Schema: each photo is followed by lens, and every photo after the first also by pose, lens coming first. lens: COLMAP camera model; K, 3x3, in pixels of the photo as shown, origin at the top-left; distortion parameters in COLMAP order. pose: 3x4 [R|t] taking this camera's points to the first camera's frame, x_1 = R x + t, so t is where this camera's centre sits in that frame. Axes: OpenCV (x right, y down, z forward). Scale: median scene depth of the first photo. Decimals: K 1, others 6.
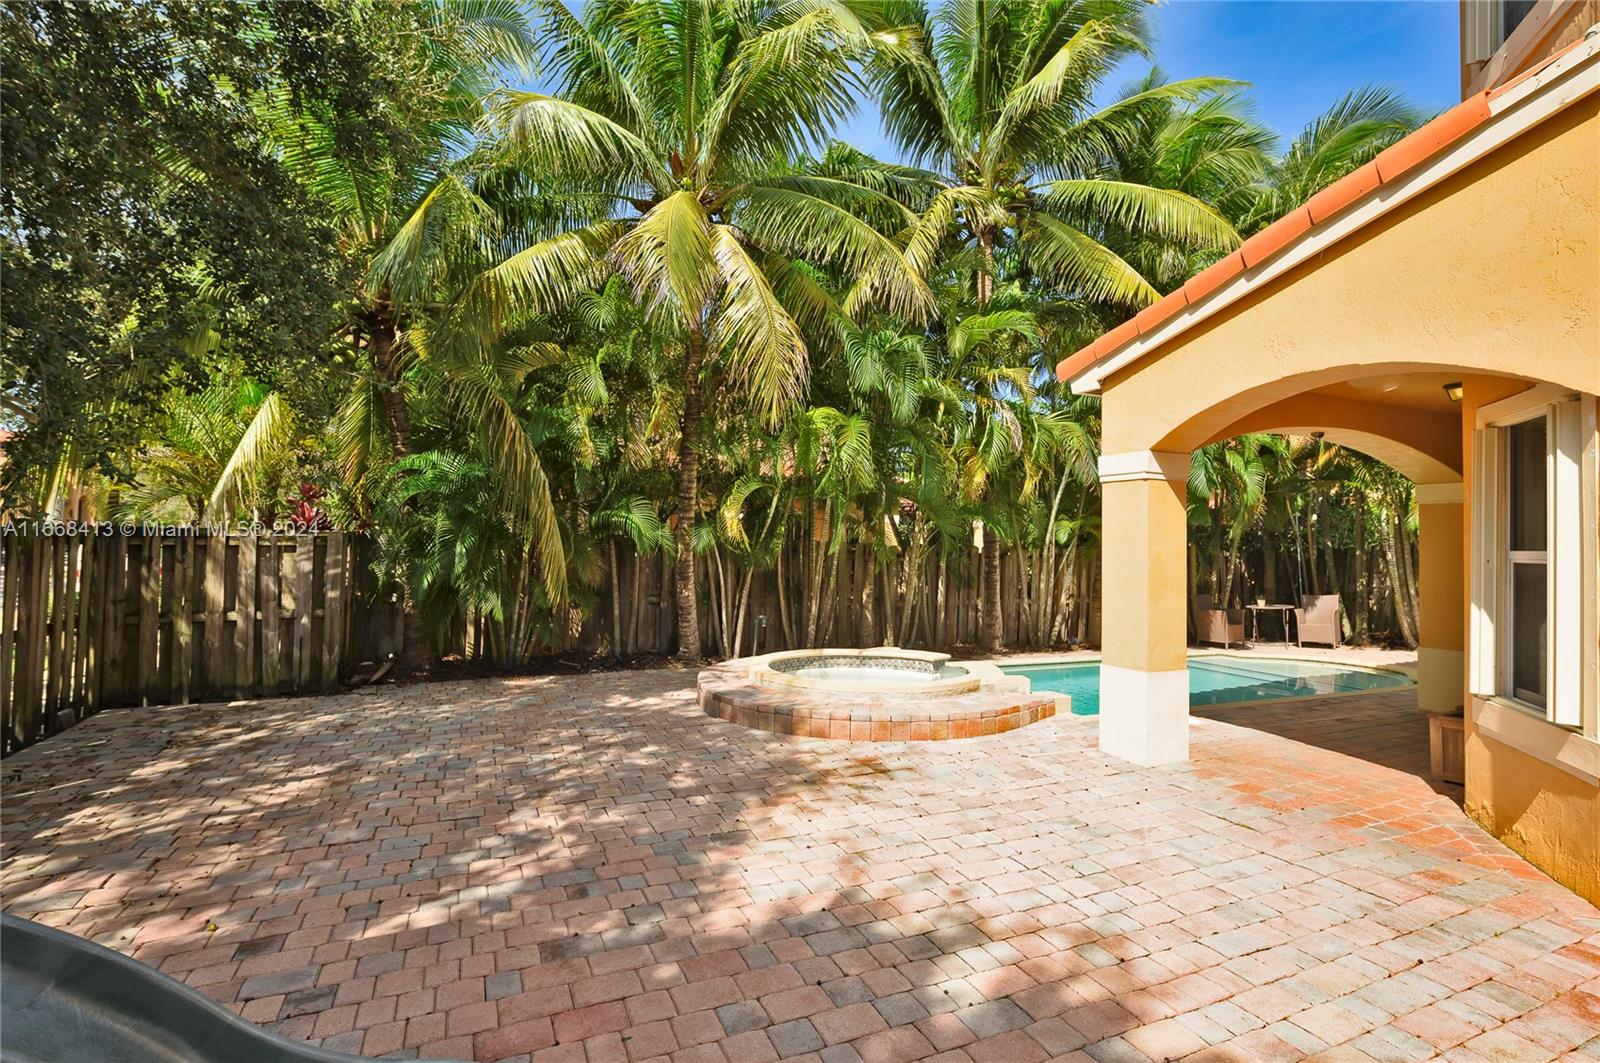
lens RADIAL K [[793.7, 0, 804.0], [0, 793.7, 521.1], [0, 0, 1]] dist [0.015007, 0.000195]
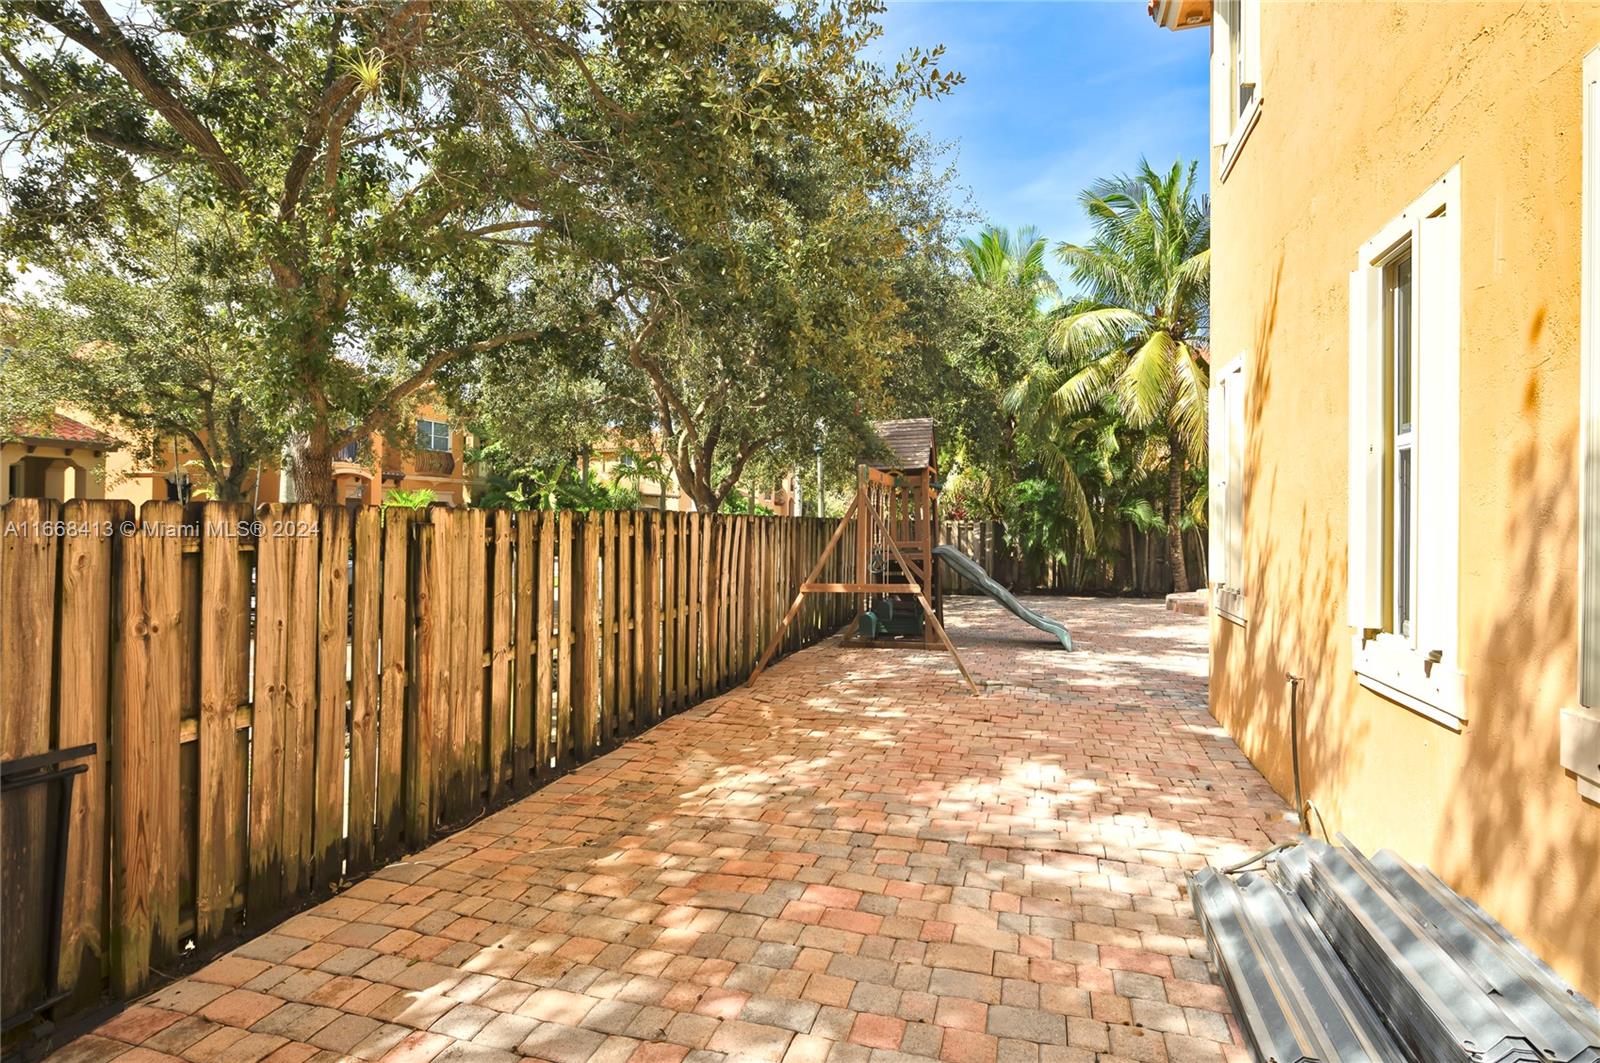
lens RADIAL K [[793.7, 0, 804.0], [0, 793.7, 517.7], [0, 0, 1]] dist [0.015007, 0.000195]
pose [[0.773882, -0.018487, -0.633060, 0.369150], [0.024037, 0.999711, 0.000189, -0.007388], [0.632873, -0.015363, 0.774103, -0.940814]]
